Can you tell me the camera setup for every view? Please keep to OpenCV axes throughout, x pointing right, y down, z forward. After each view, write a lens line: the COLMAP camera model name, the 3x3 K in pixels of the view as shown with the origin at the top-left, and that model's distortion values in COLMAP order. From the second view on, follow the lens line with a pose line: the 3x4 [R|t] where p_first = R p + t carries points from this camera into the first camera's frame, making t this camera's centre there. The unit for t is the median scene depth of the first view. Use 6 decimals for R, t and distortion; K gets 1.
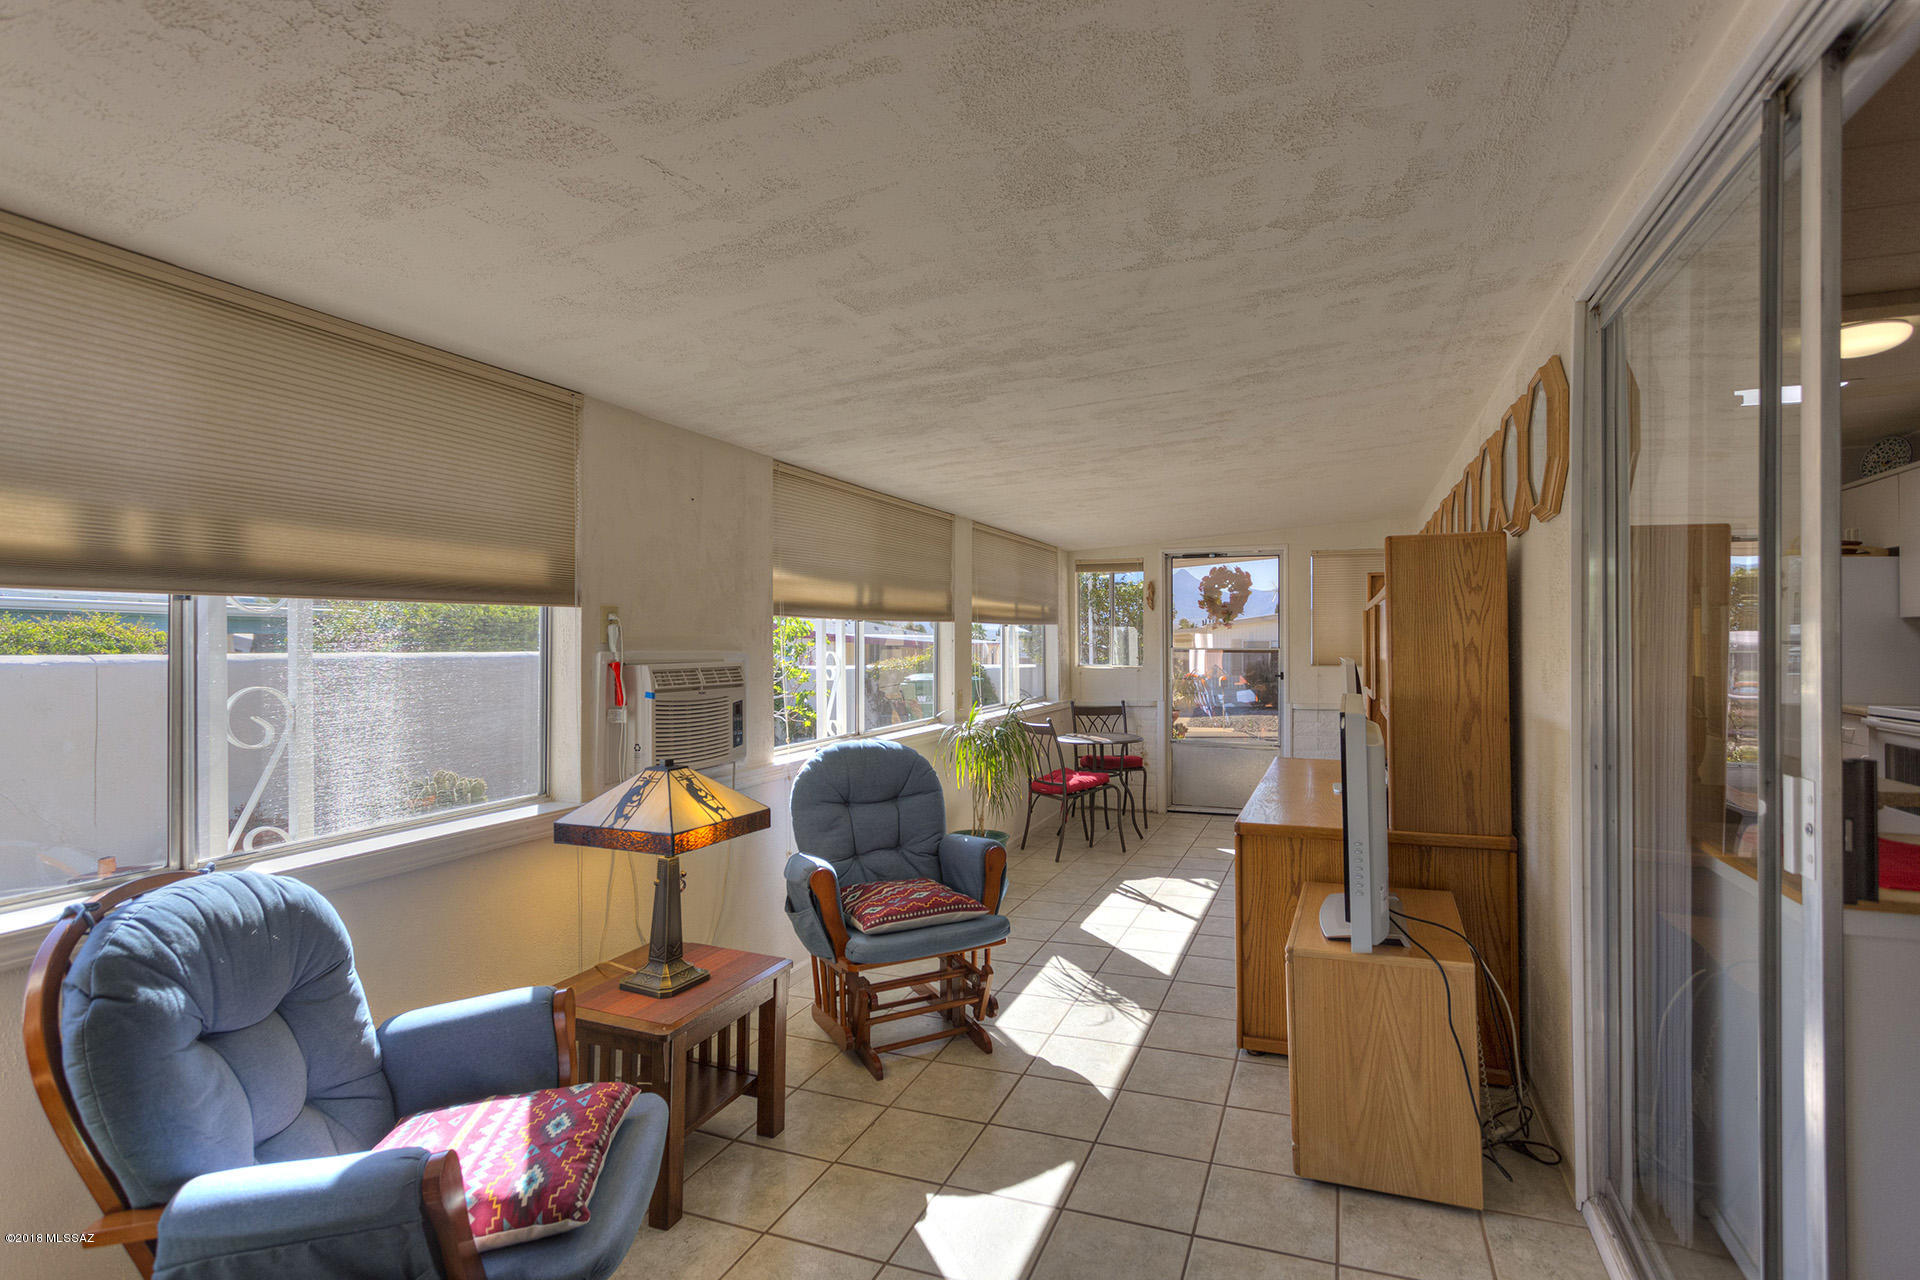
lens RADIAL K [[932.4, 0, 969.8], [0, 932.4, 639.7], [0, 0, 1]] dist [0.002581, 0.002281]
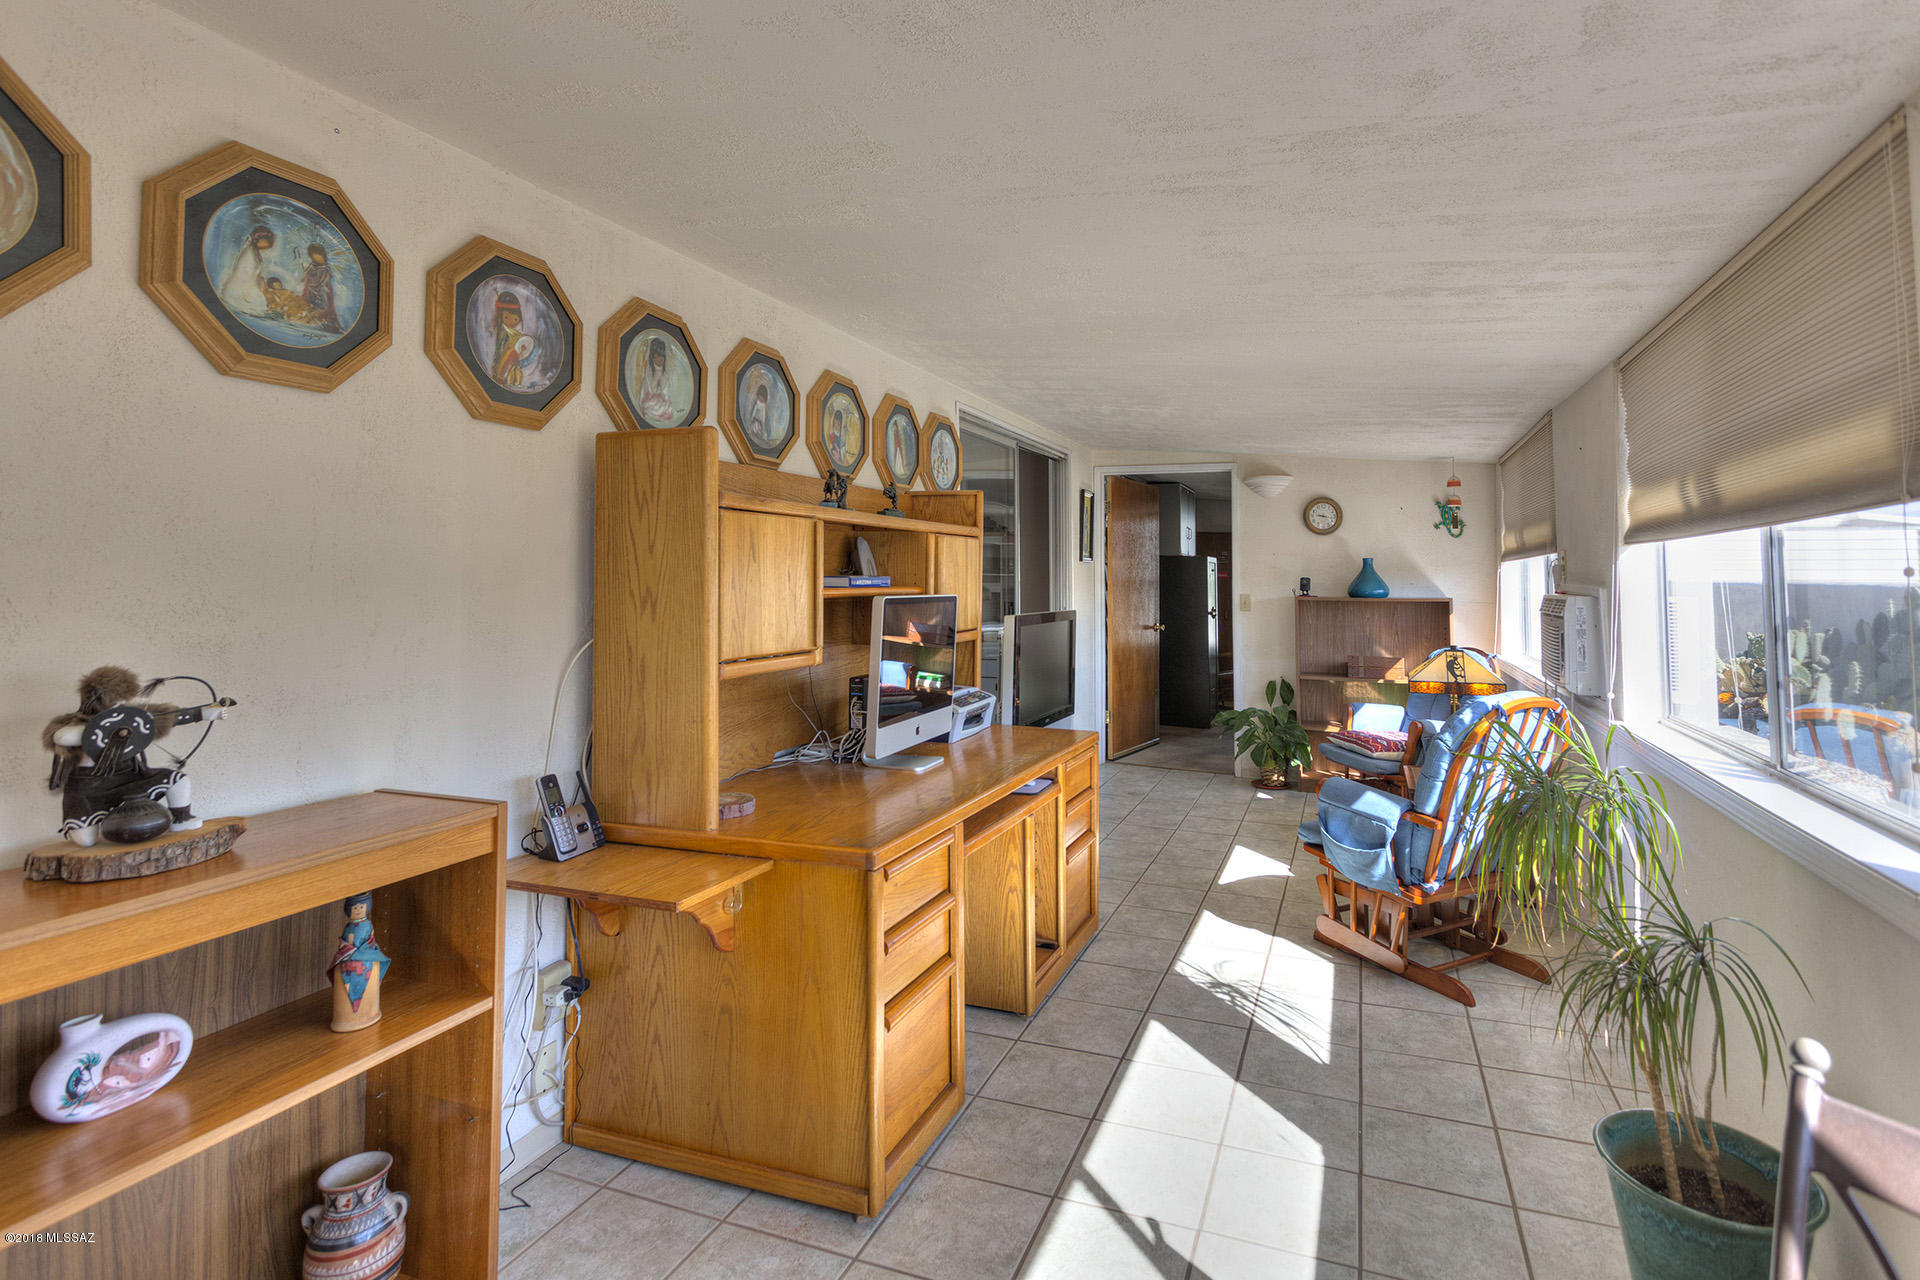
lens RADIAL K [[932.4, 0, 962.6], [0, 932.4, 637.6], [0, 0, 1]] dist [0.002581, 0.002281]
pose [[-0.999739, 0.000804, 0.022832, 0.355990], [0.002099, 0.998386, 0.056751, 0.007623], [-0.022749, 0.056785, -0.998127, 1.772766]]
